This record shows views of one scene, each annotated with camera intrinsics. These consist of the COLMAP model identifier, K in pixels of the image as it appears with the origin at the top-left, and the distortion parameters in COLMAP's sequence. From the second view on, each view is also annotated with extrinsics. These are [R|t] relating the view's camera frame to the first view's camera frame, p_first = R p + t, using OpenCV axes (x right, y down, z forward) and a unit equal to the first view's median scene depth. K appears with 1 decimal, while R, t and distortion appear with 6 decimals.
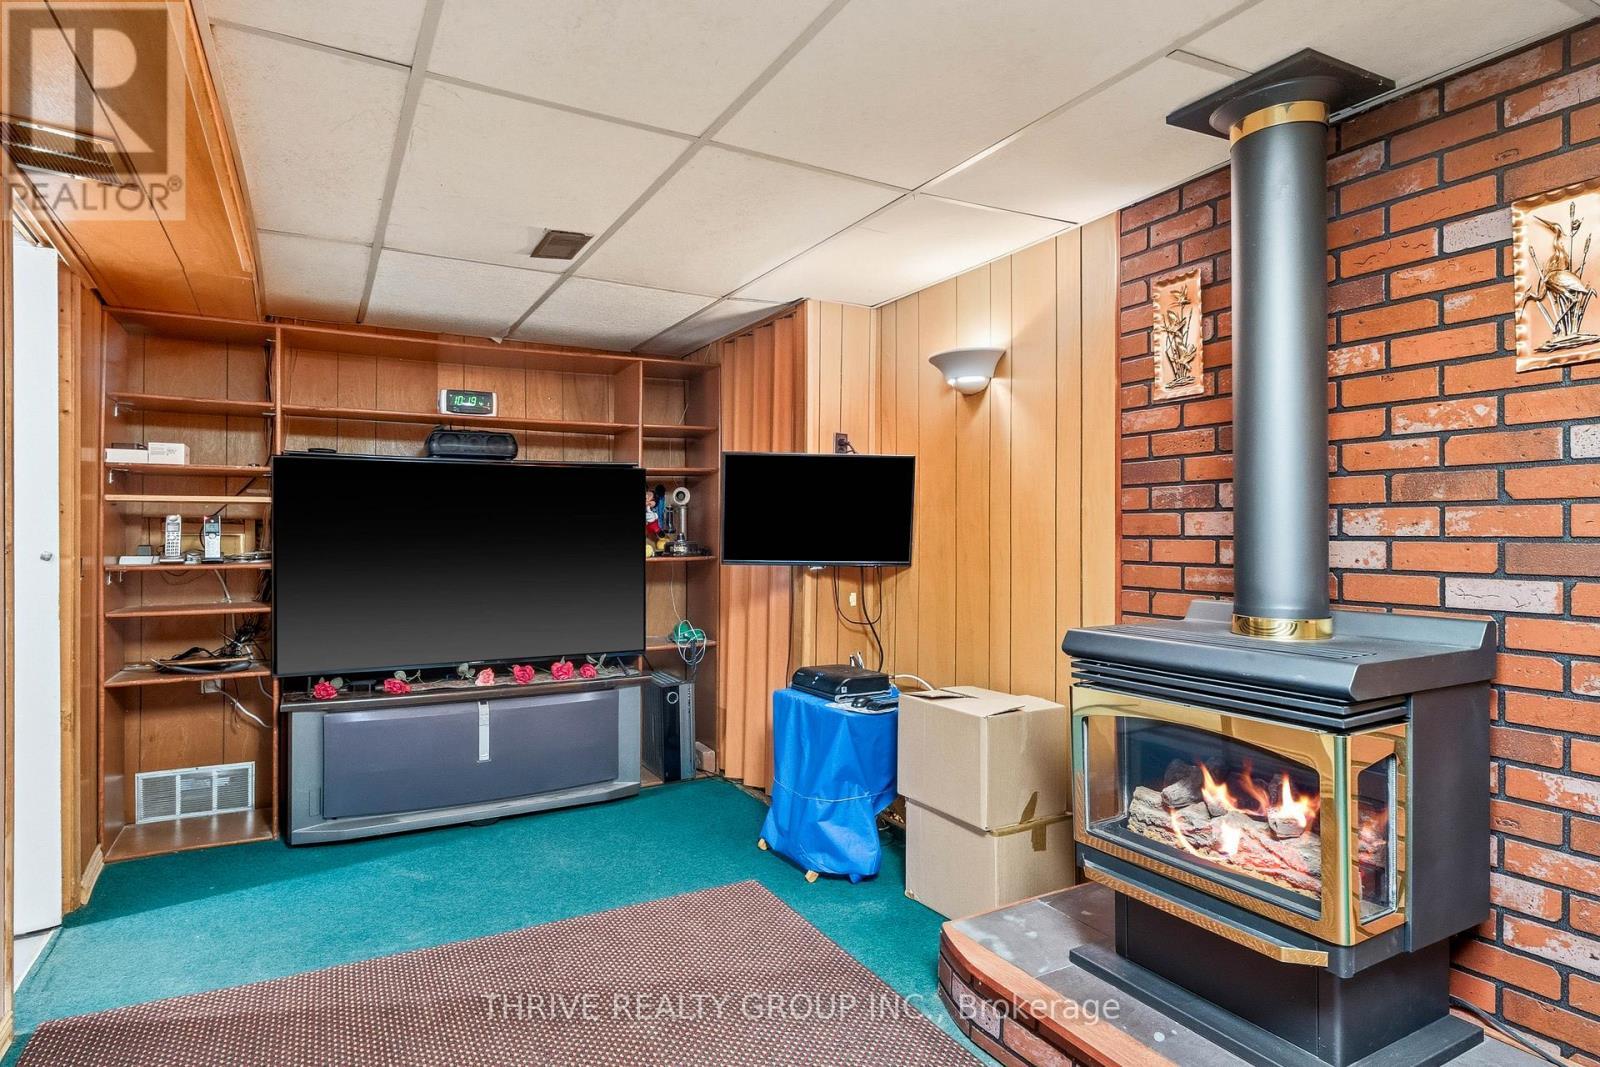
lens RADIAL K [[868.0, 0, 792.8], [0, 868.0, 545.6], [0, 0, 1]] dist [0.000118, 0.000312]
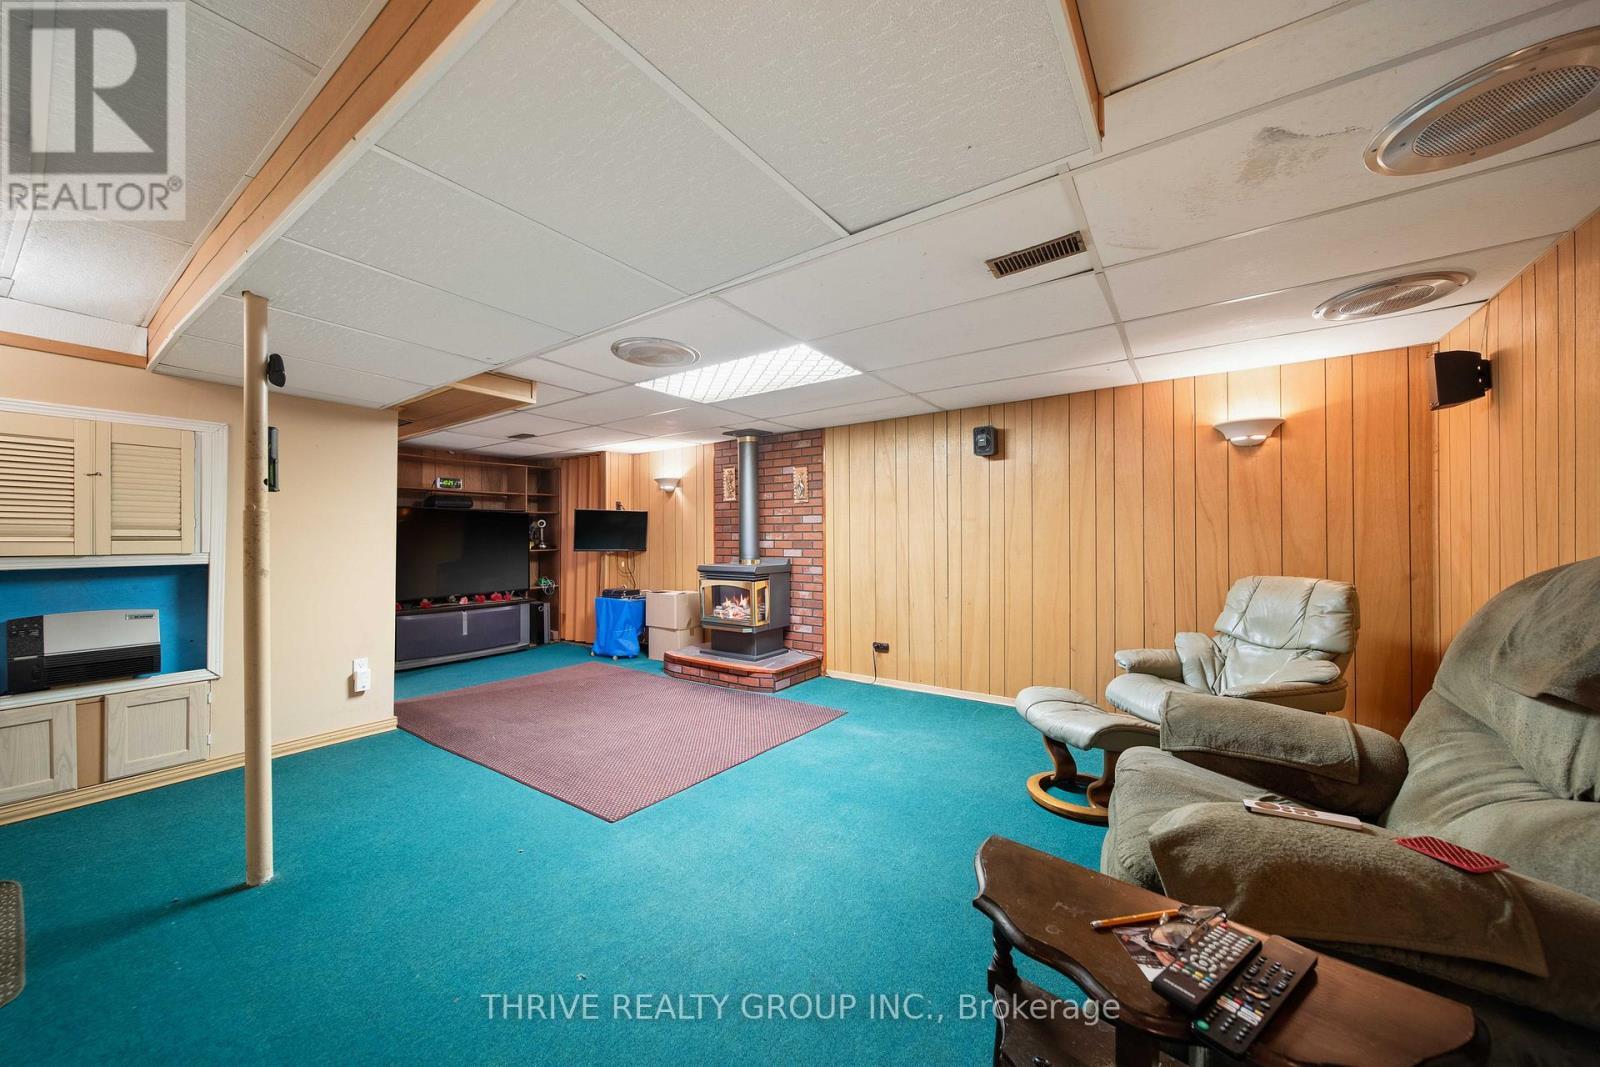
lens RADIAL K [[570.2, 0, 796.7], [0, 570.2, 531.8], [0, 0, 1]] dist [-0.001121, -0.000079]
pose [[0.897564, 0.002530, 0.440877, -0.277382], [0.009540, 0.999638, -0.025157, 0.013691], [-0.440781, 0.026786, 0.897215, -0.997886]]
